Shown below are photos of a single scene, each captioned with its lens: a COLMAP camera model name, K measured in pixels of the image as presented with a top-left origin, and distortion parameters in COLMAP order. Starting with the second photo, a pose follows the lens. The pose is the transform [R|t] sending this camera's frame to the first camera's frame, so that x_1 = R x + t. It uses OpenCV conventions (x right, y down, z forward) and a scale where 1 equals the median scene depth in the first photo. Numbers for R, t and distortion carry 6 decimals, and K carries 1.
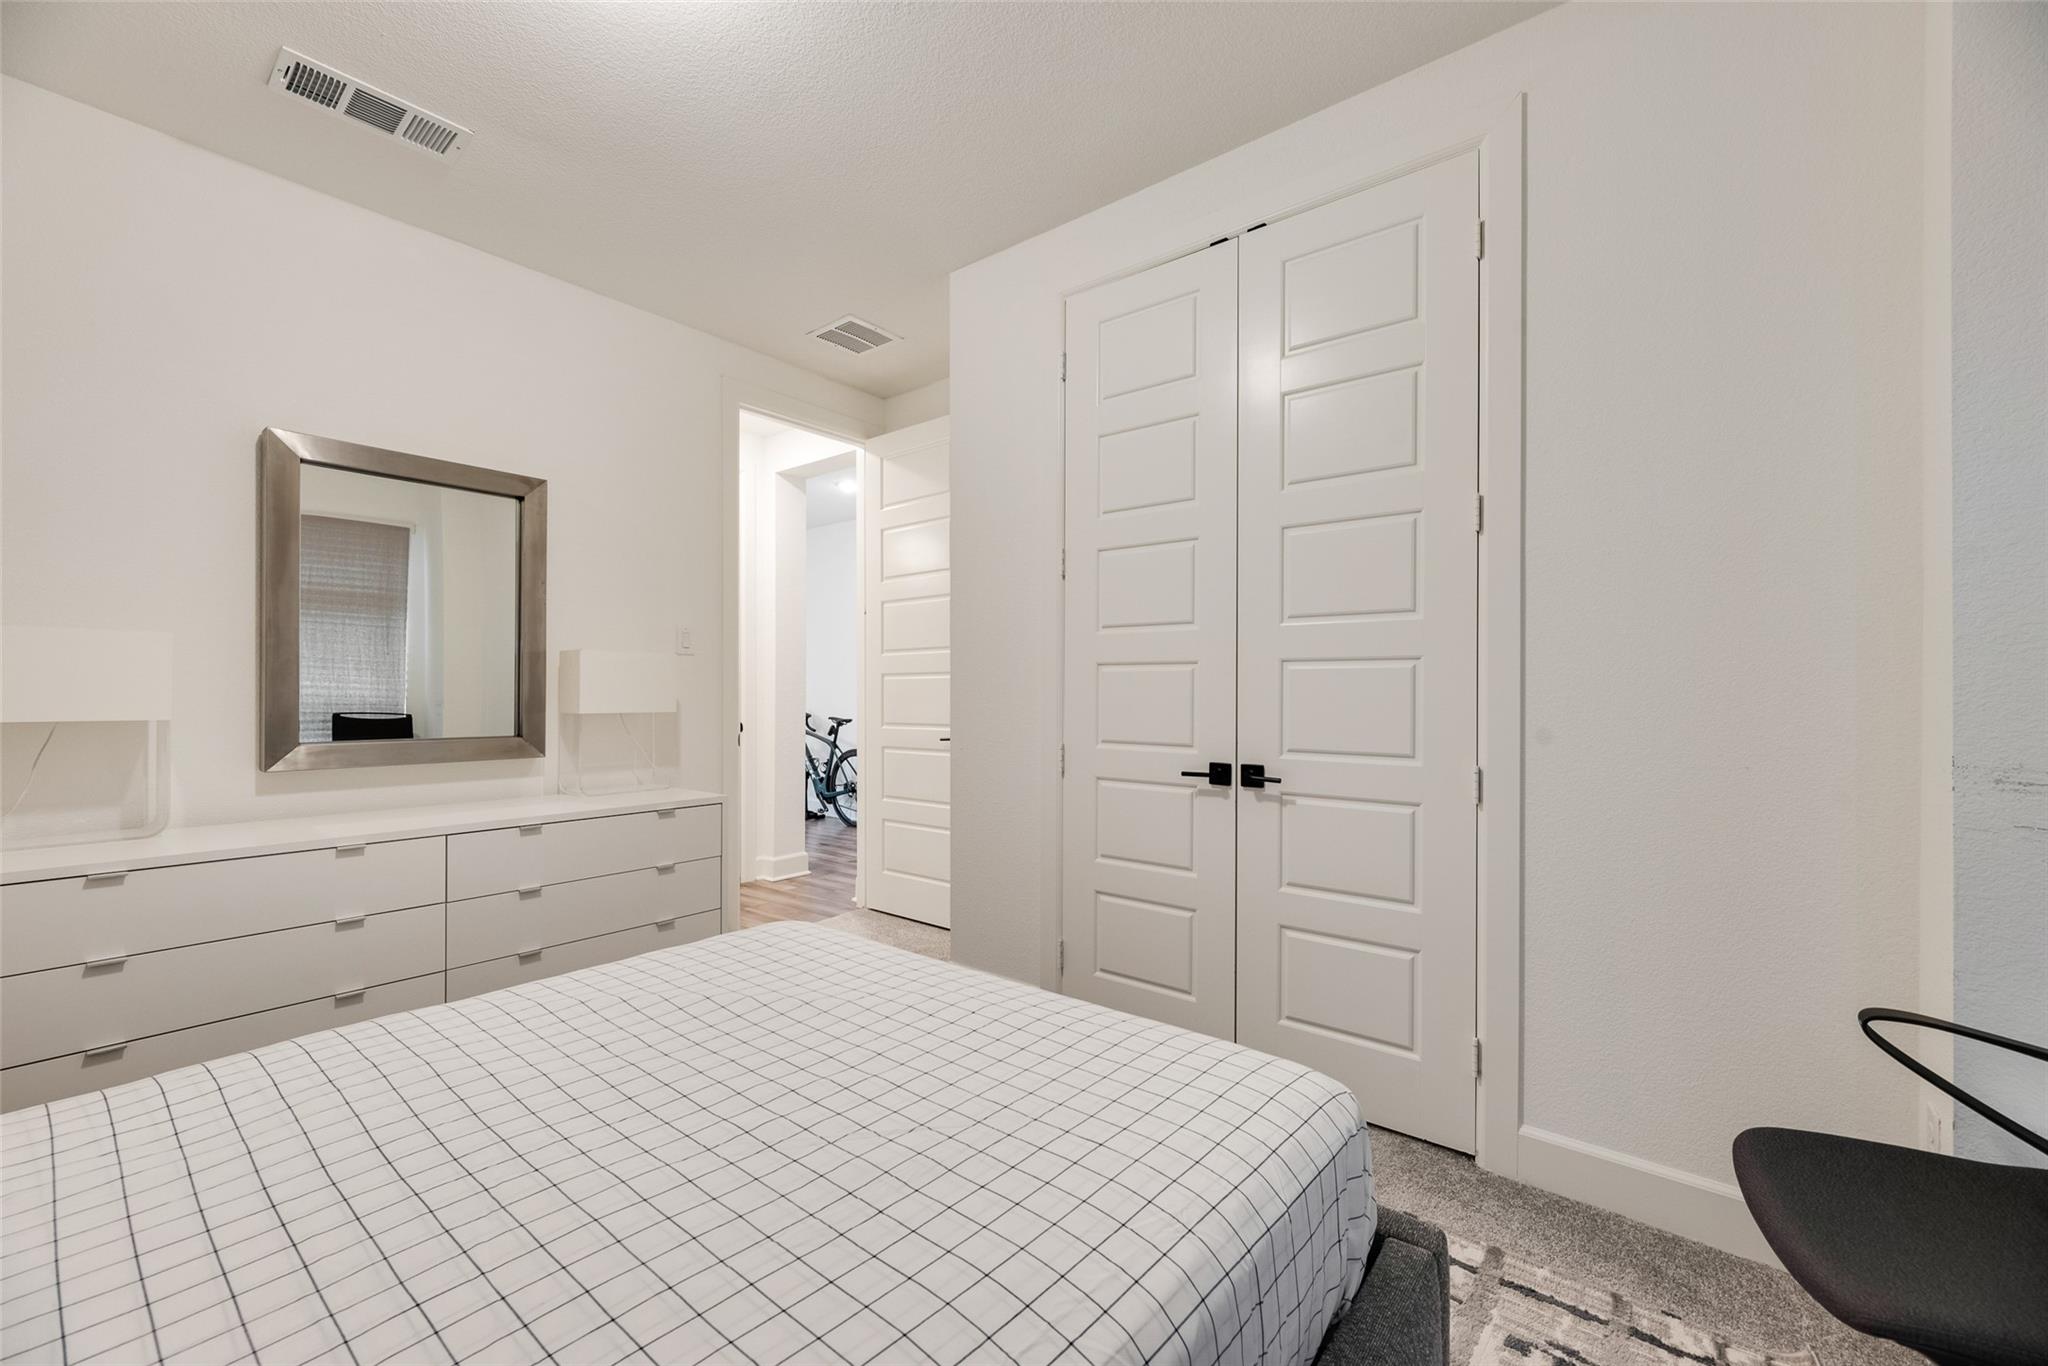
lens RADIAL K [[842.4, 0, 1026.0], [0, 842.4, 687.6], [0, 0, 1]] dist [0.001173, 0.000144]
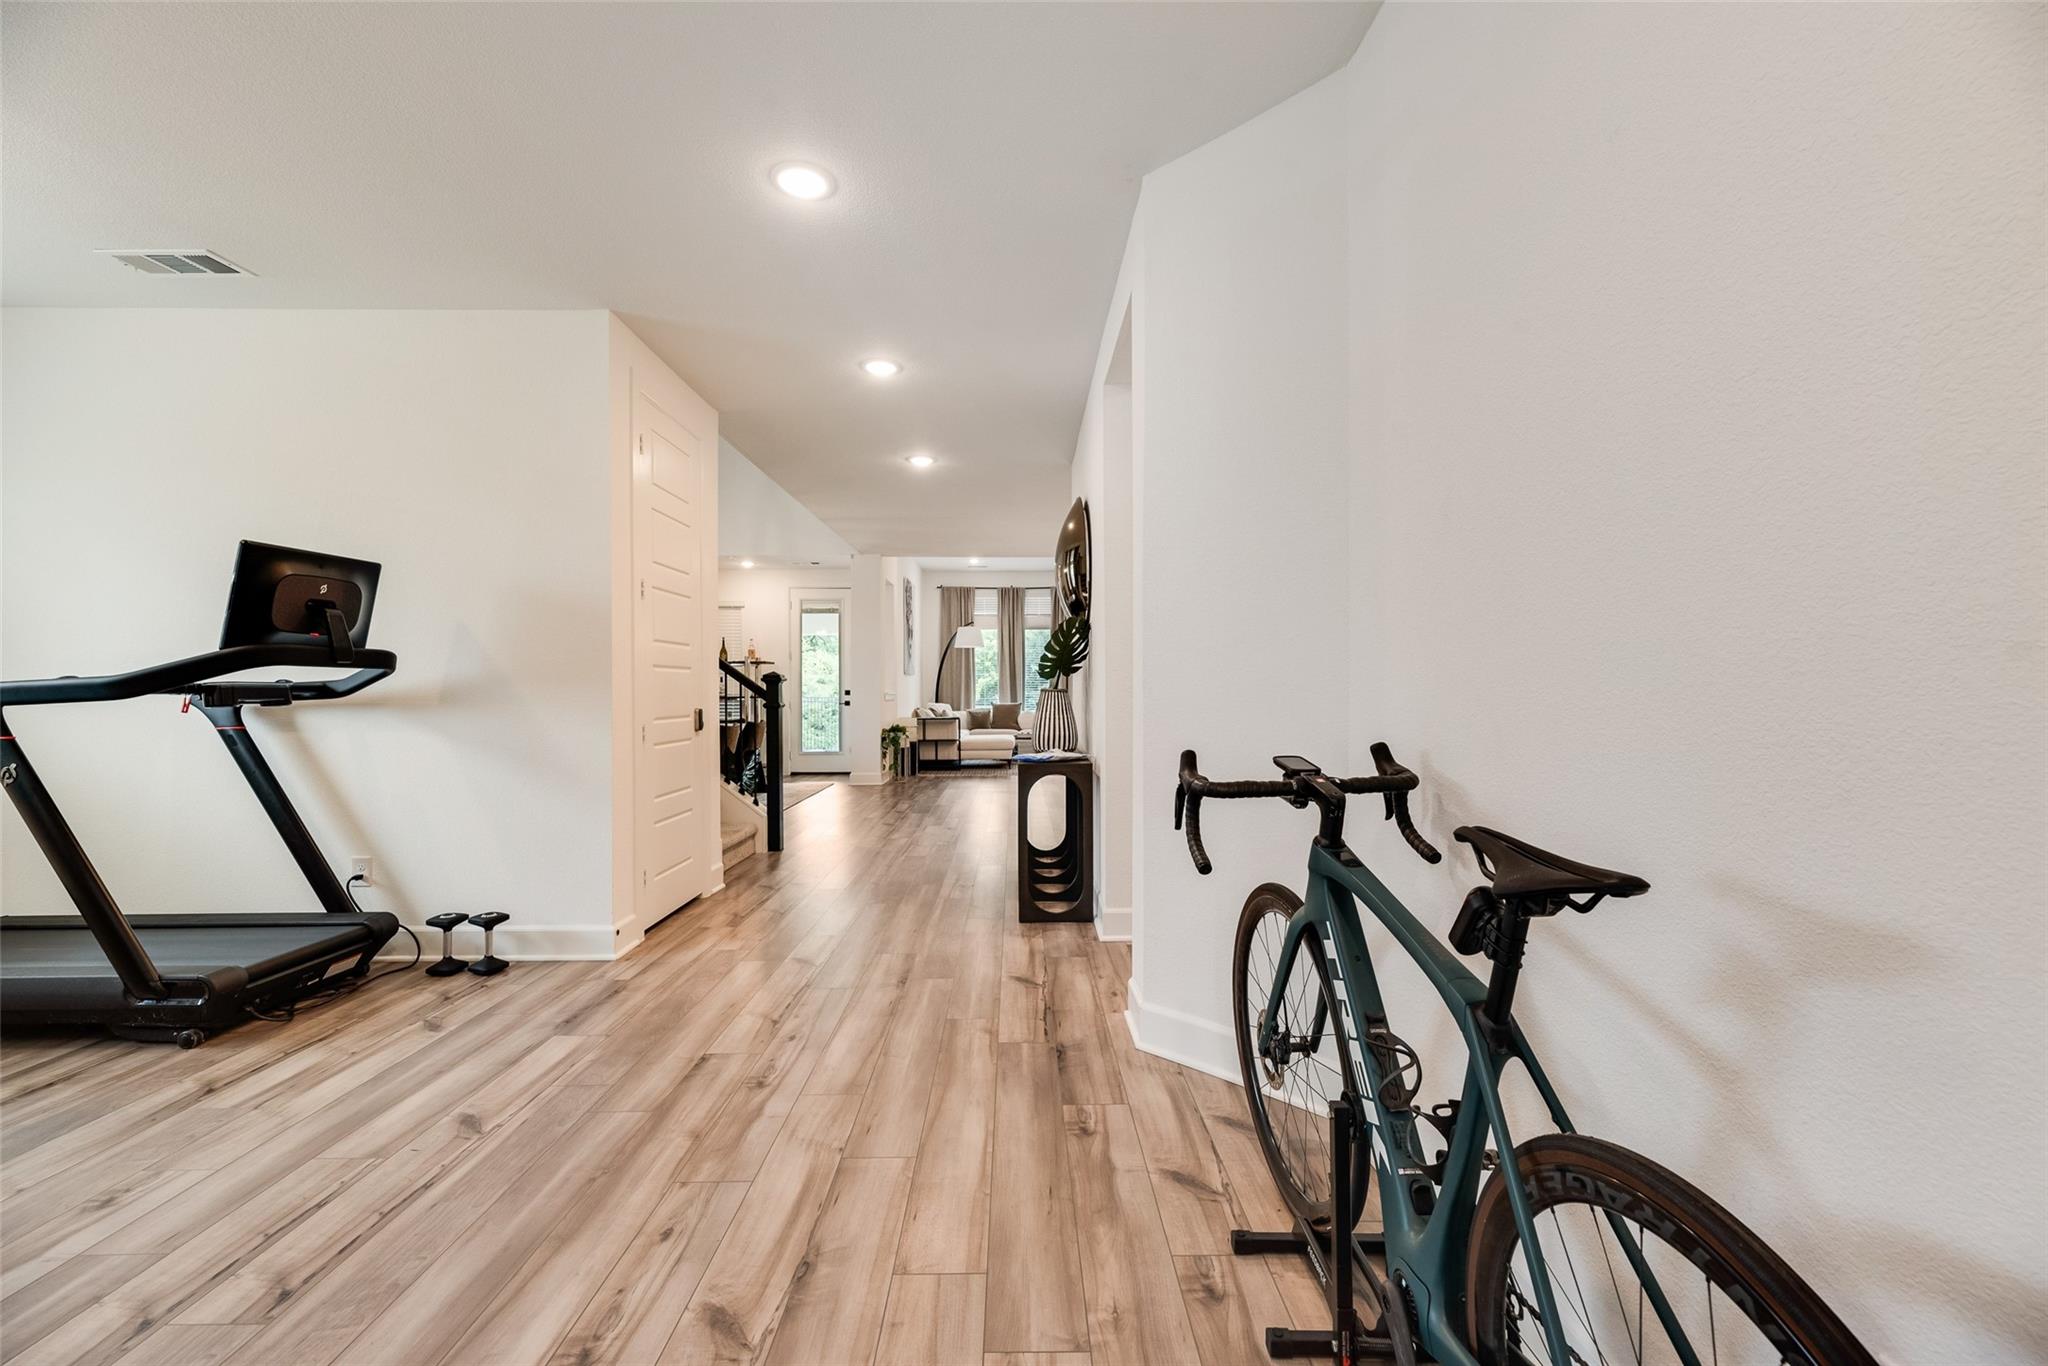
lens RADIAL K [[842.4, 0, 1024.7], [0, 842.4, 687.9], [0, 0, 1]] dist [0.001173, 0.000144]
pose [[0.652234, -0.003352, -0.758010, -0.172178], [0.005497, 0.999985, 0.000307, 0.011230], [0.757998, -0.004367, 0.652242, 0.847488]]
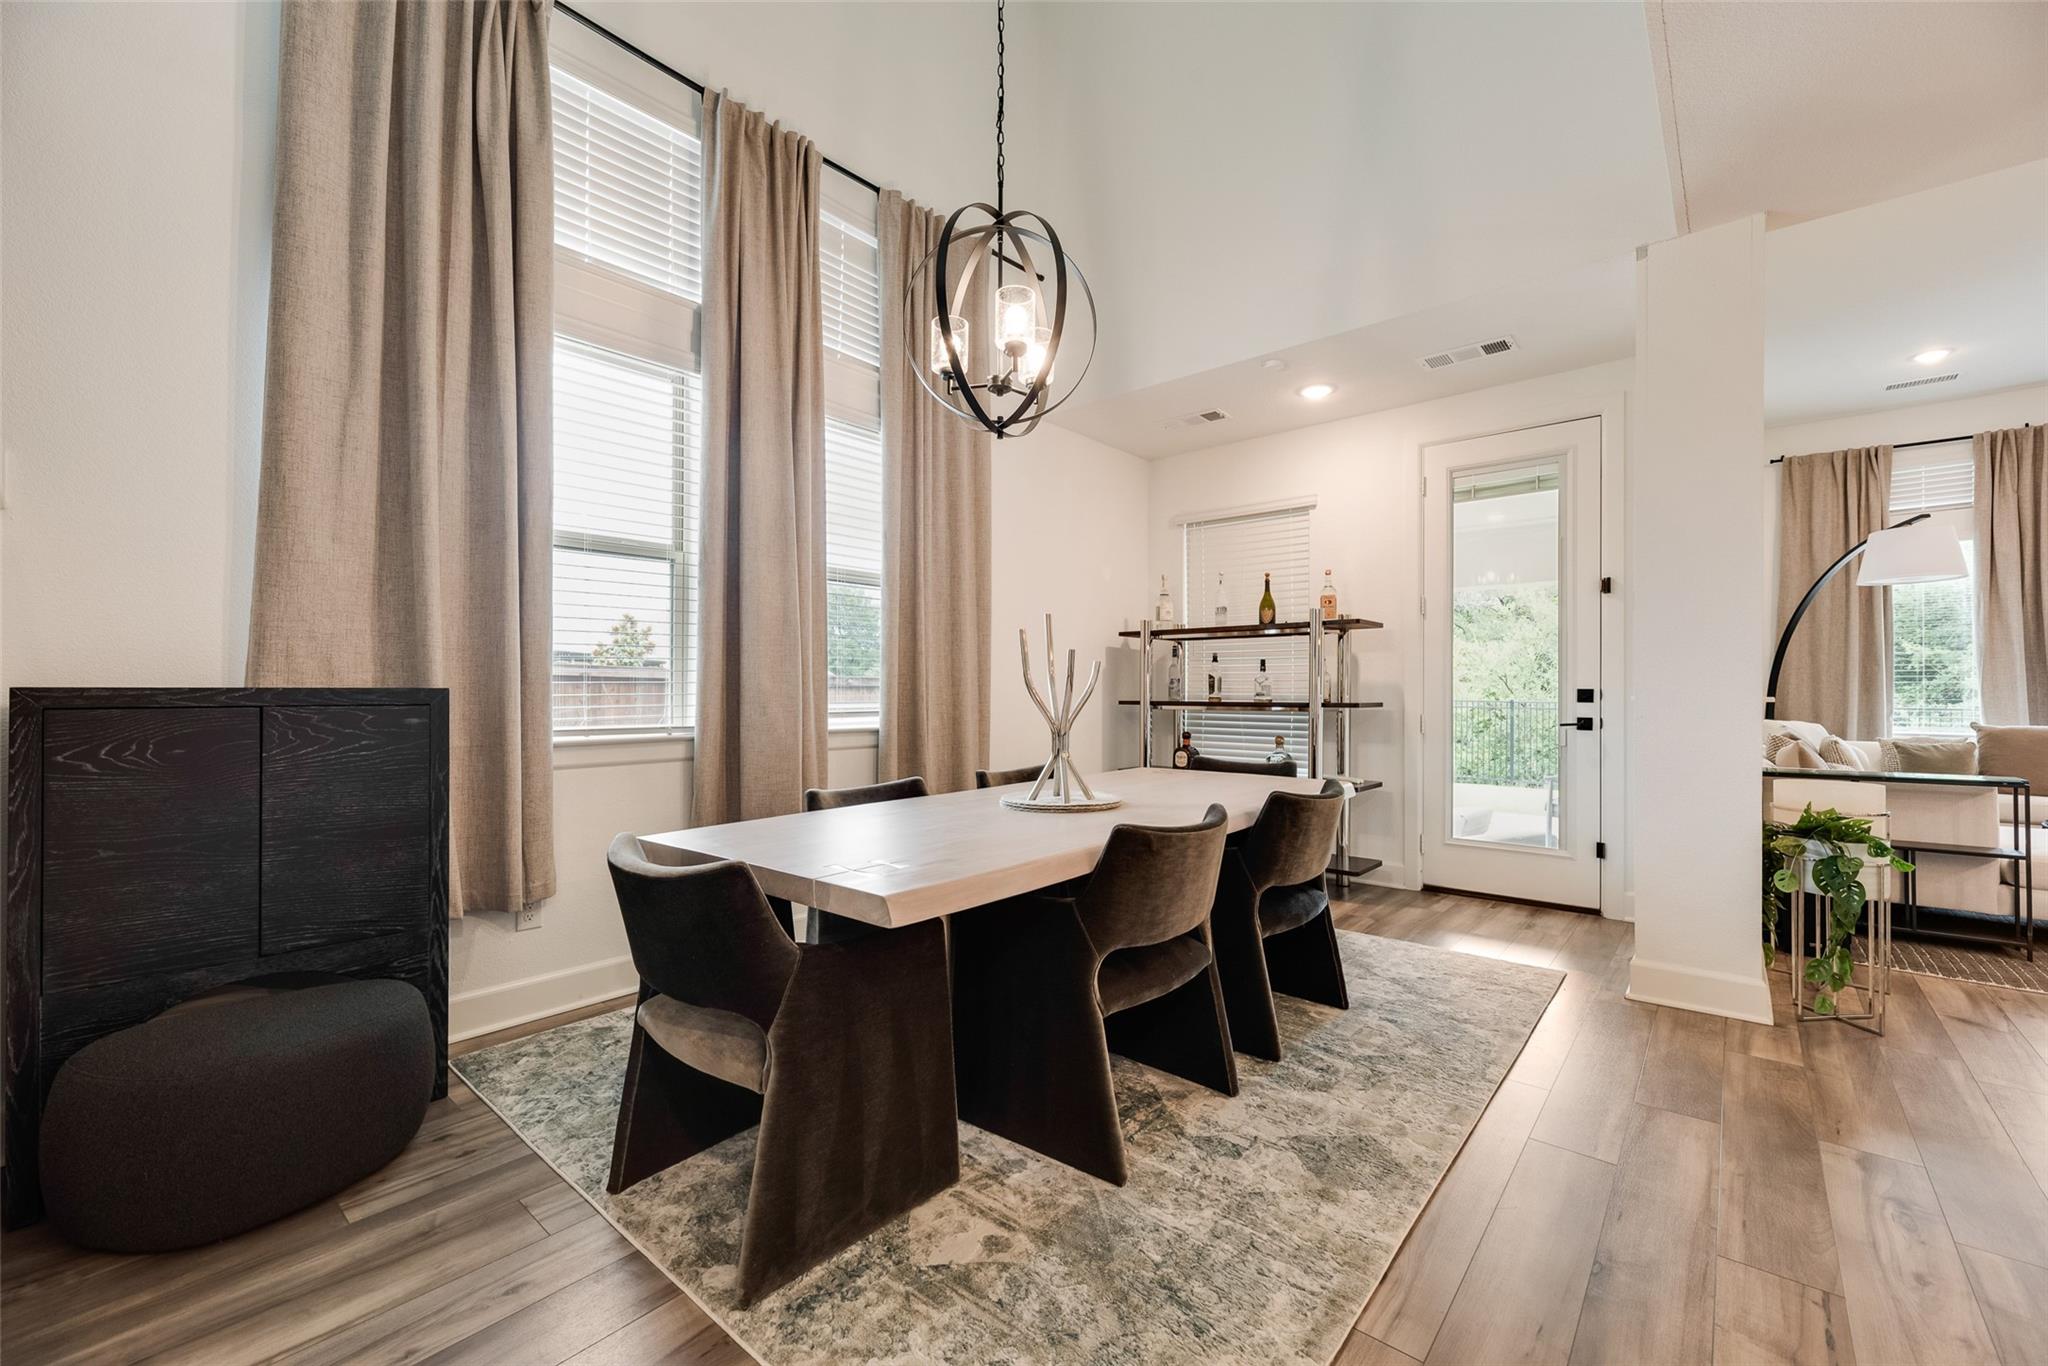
lens RADIAL K [[842.4, 0, 1021.9], [0, 842.4, 686.9], [0, 0, 1]] dist [0.001173, 0.000144]
pose [[-0.005389, -0.005362, -0.999971, -0.431824], [0.001692, 0.999984, -0.005371, 0.012559], [0.999984, -0.001721, -0.005380, 0.969628]]
